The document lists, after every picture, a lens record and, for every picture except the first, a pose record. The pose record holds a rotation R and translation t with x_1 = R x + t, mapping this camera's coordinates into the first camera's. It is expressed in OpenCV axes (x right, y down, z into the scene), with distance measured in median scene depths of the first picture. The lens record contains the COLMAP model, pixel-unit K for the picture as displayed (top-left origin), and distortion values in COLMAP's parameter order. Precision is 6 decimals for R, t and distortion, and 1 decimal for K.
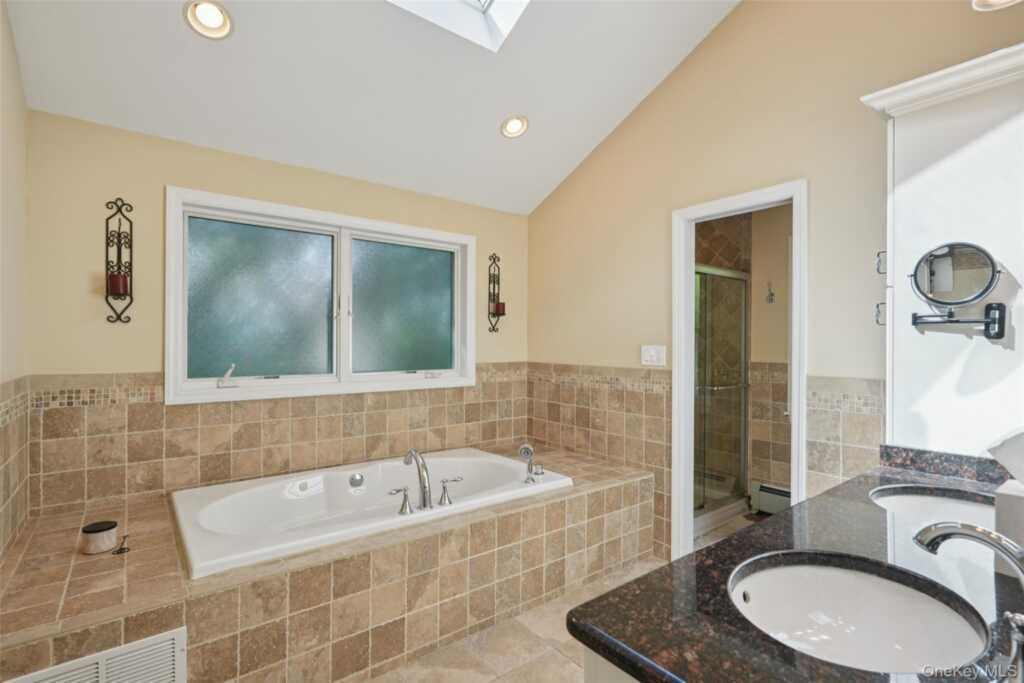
lens RADIAL K [[483.8, 0, 513.0], [0, 483.8, 342.7], [0, 0, 1]] dist [0.002852, 0.000177]
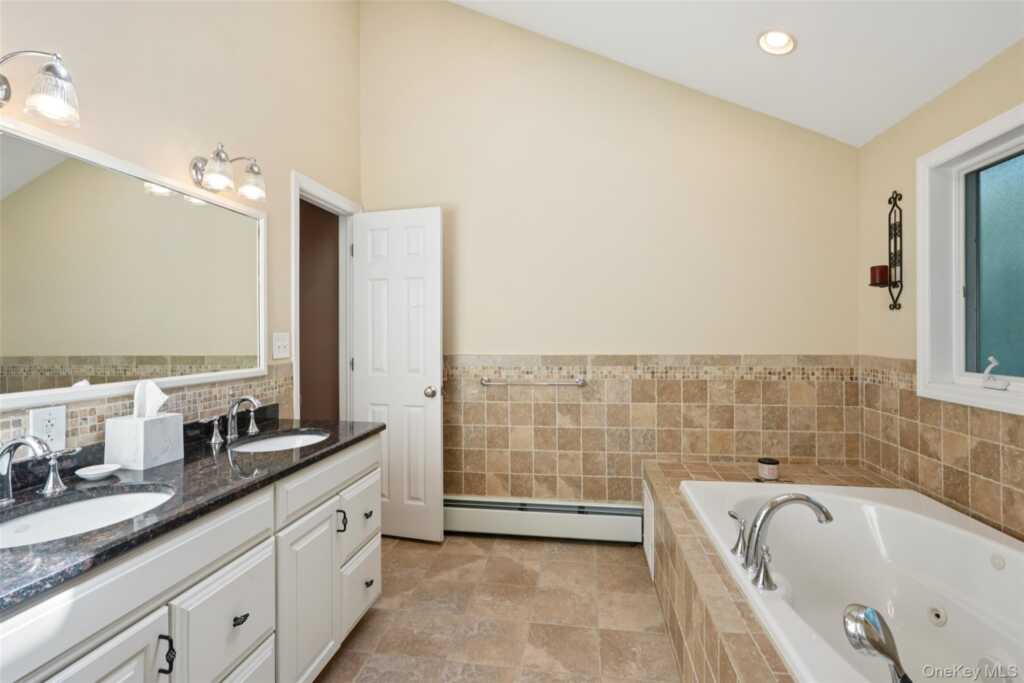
lens RADIAL K [[483.8, 0, 513.6], [0, 483.8, 335.4], [0, 0, 1]] dist [0.002852, 0.000177]
pose [[-0.731795, 0.004547, -0.681510, 0.481173], [0.003878, 0.999989, 0.002507, 0.007479], [0.681514, -0.000808, -0.731805, 1.142374]]
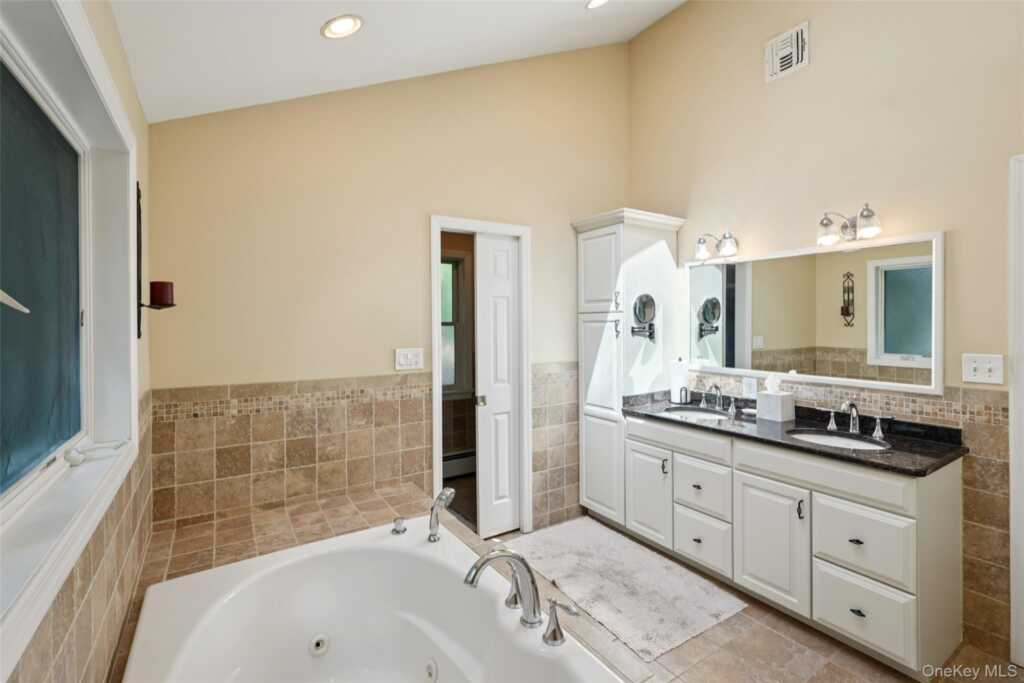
lens RADIAL K [[456.6, 0, 503.4], [0, 456.6, 320.0], [0, 0, 1]] dist [-0.004368, 0.001884]
pose [[0.106669, -0.001029, 0.994294, -0.715058], [0.004999, 0.999987, 0.000499, -0.061014], [-0.994282, 0.004917, 0.106673, 0.880464]]
